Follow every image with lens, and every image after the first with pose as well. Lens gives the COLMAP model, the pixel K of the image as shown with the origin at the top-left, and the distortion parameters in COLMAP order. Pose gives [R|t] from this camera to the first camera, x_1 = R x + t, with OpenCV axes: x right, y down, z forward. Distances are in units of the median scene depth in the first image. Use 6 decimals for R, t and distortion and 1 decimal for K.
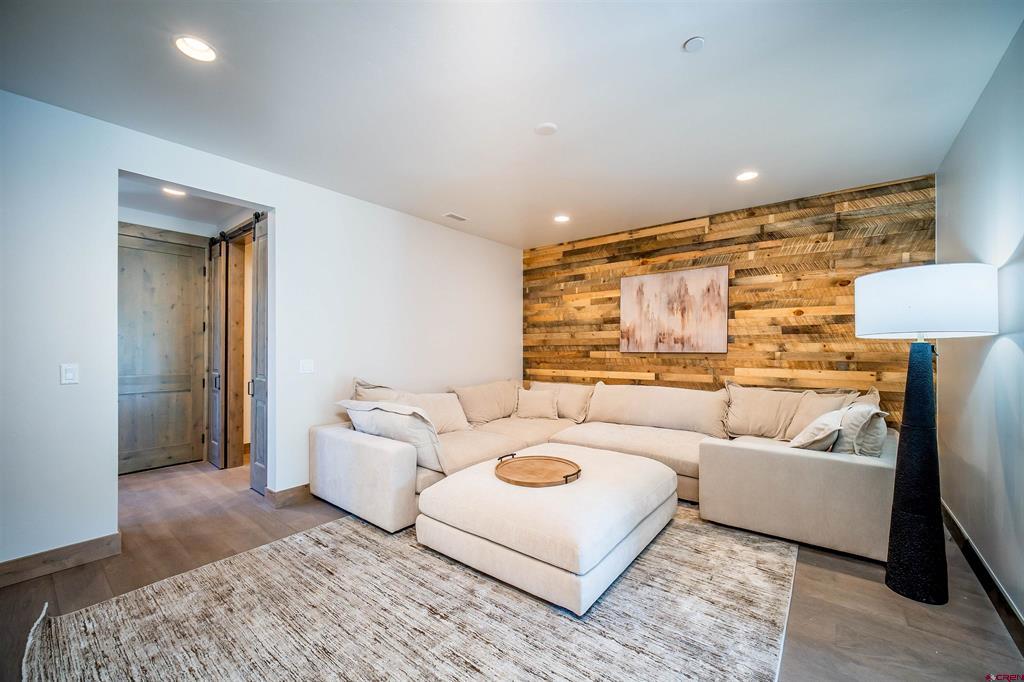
lens RADIAL K [[429.7, 0, 511.8], [0, 429.7, 346.2], [0, 0, 1]] dist [-0.009956, -0.000198]
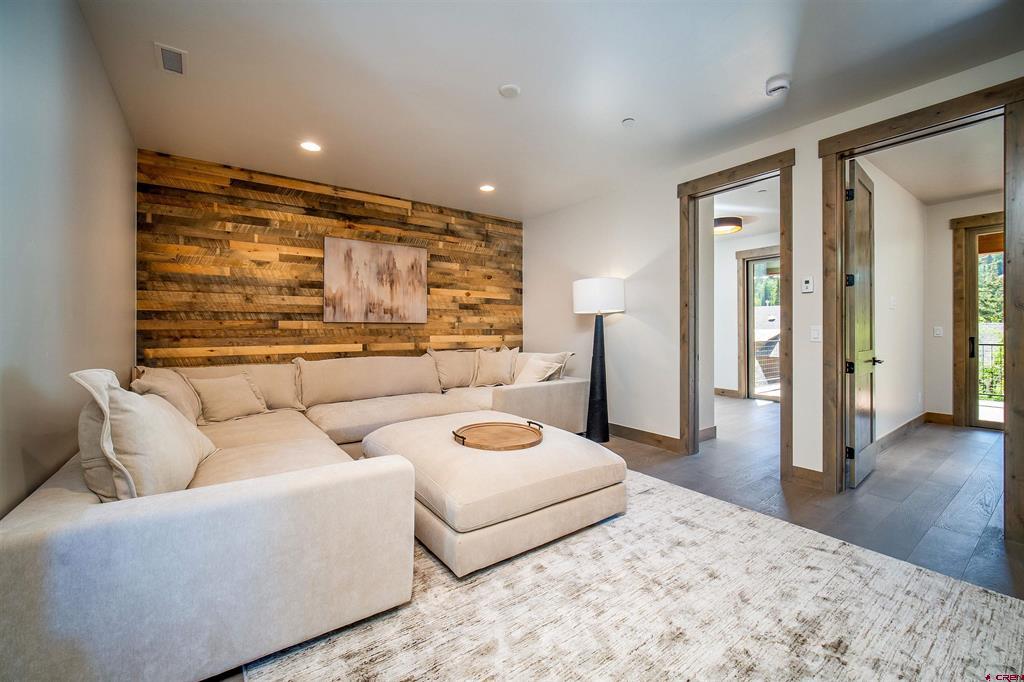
lens RADIAL K [[429.7, 0, 512.0], [0, 429.7, 334.2], [0, 0, 1]] dist [-0.009956, -0.000198]
pose [[0.219844, -0.007219, 0.975508, -0.543428], [-0.003341, 0.999961, 0.008153, 0.032186], [-0.975529, -0.005052, 0.219812, 0.464333]]
